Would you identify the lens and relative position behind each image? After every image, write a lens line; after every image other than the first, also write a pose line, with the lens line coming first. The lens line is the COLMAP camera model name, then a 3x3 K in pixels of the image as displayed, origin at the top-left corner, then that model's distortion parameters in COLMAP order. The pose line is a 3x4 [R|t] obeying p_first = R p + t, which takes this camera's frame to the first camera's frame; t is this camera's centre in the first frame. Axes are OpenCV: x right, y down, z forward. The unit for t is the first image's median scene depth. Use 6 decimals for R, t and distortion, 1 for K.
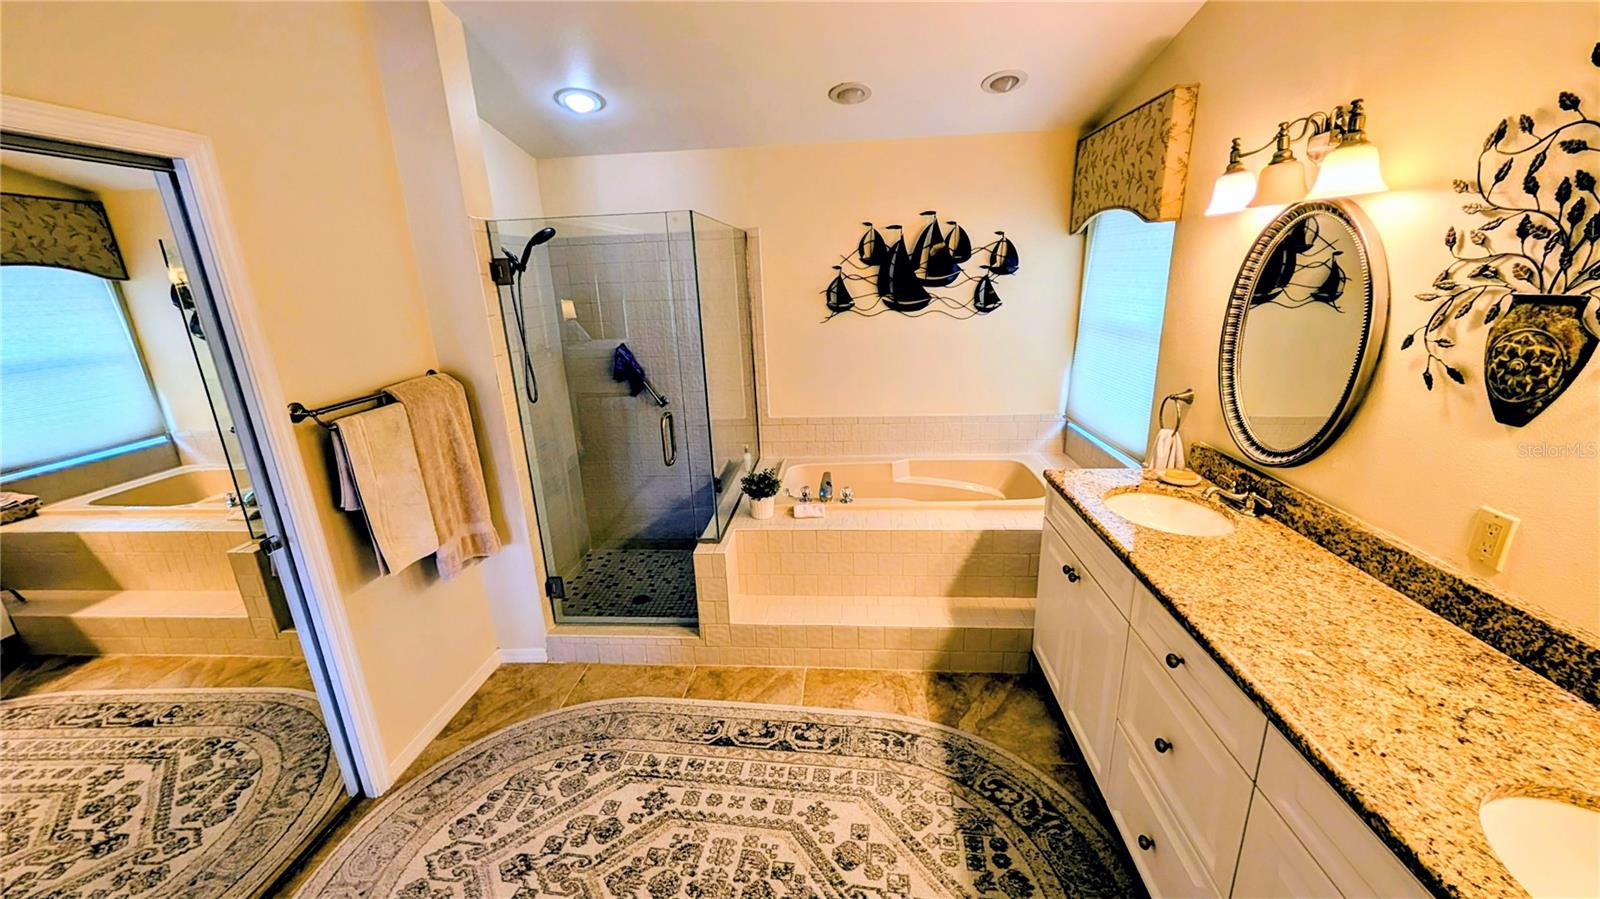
lens RADIAL K [[607.7, 0, 791.8], [0, 607.7, 447.8], [0, 0, 1]] dist [0.001919, -0.000204]
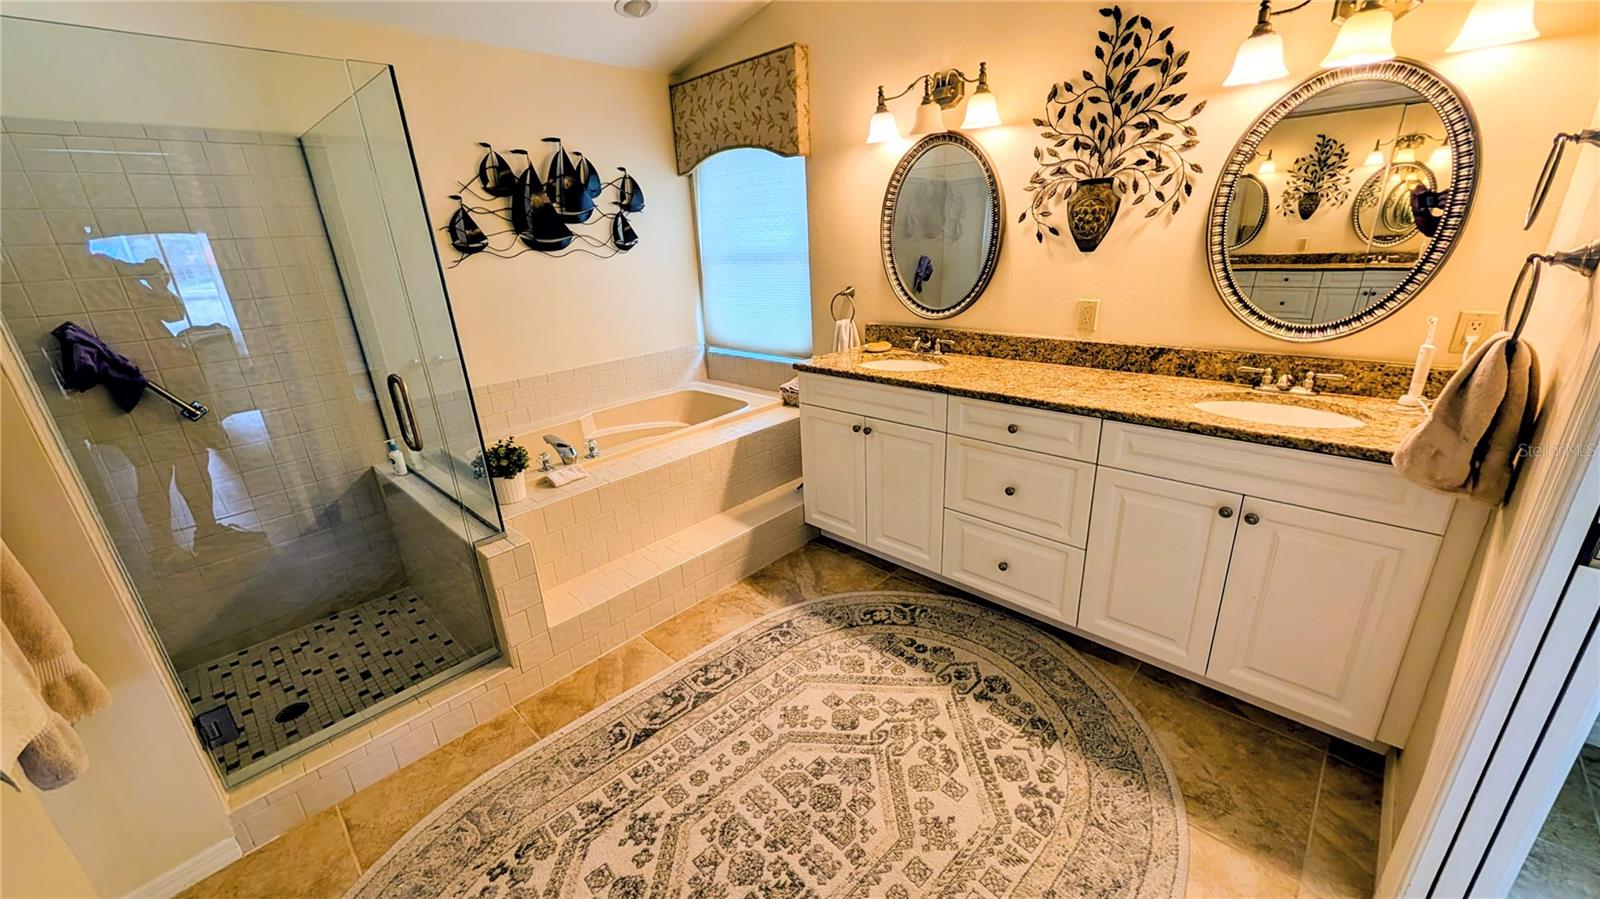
lens RADIAL K [[607.7, 0, 794.5], [0, 607.7, 449.1], [0, 0, 1]] dist [0.001919, -0.000204]
pose [[0.627081, -0.253675, 0.736491, -0.565907], [0.242024, 0.962142, 0.125328, 0.057367], [-0.740401, 0.099658, 0.664736, 0.286577]]
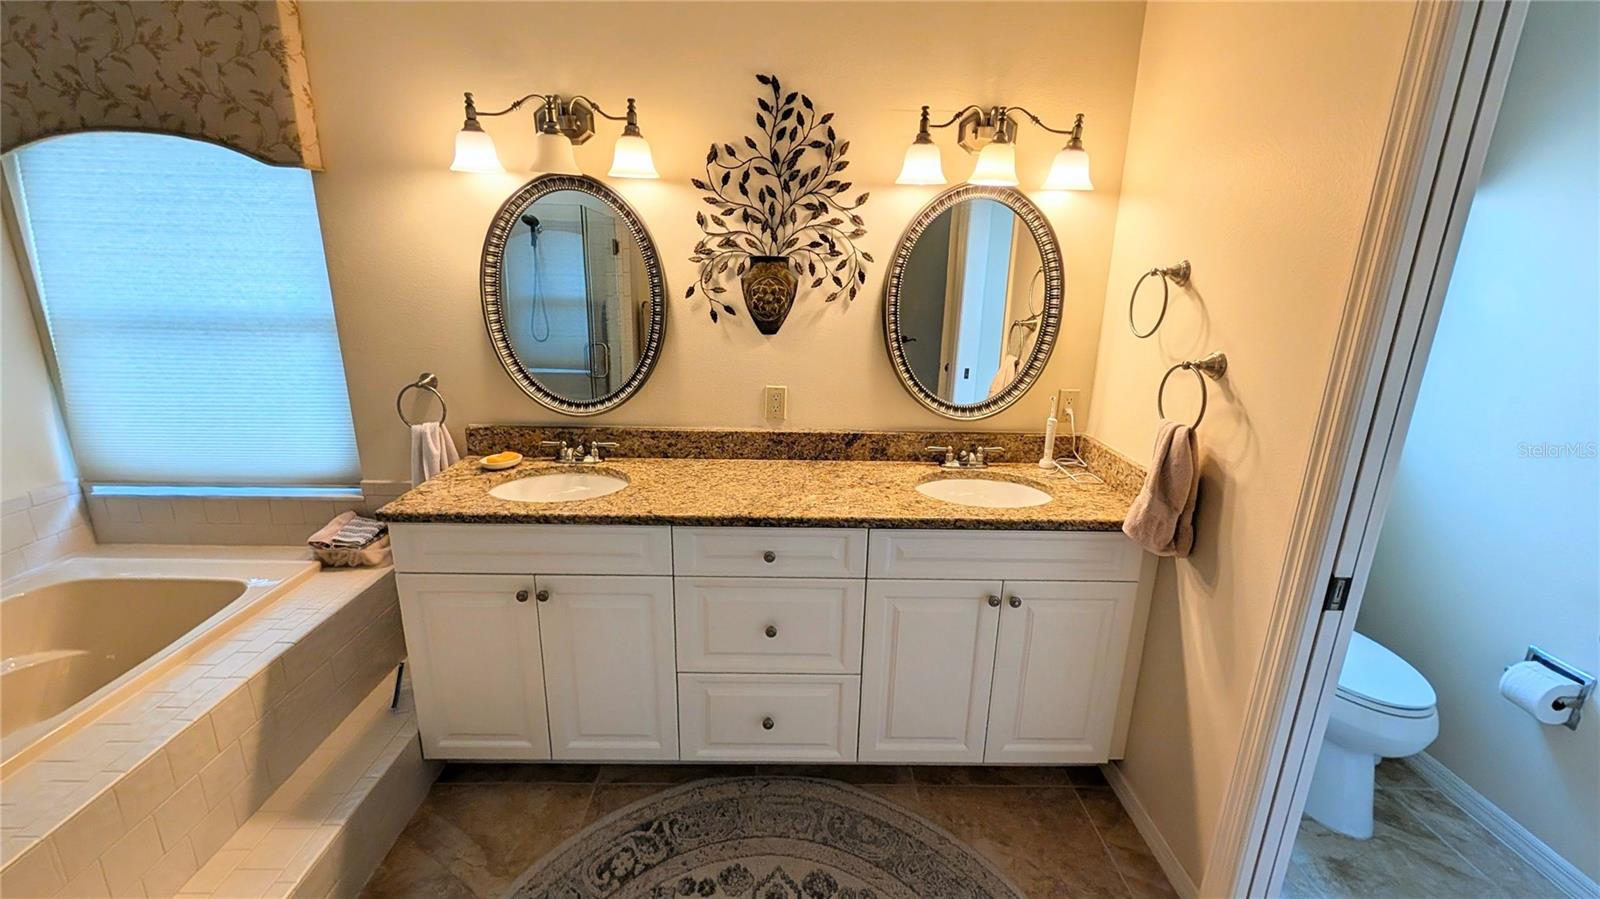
lens RADIAL K [[659.5, 0, 795.4], [0, 659.5, 447.1], [0, 0, 1]] dist [0.002462, 0.000509]
pose [[-0.105971, -0.229026, 0.967635, -0.402416], [0.264842, 0.931463, 0.249469, -0.110015], [-0.958451, 0.282707, -0.038052, 0.652811]]
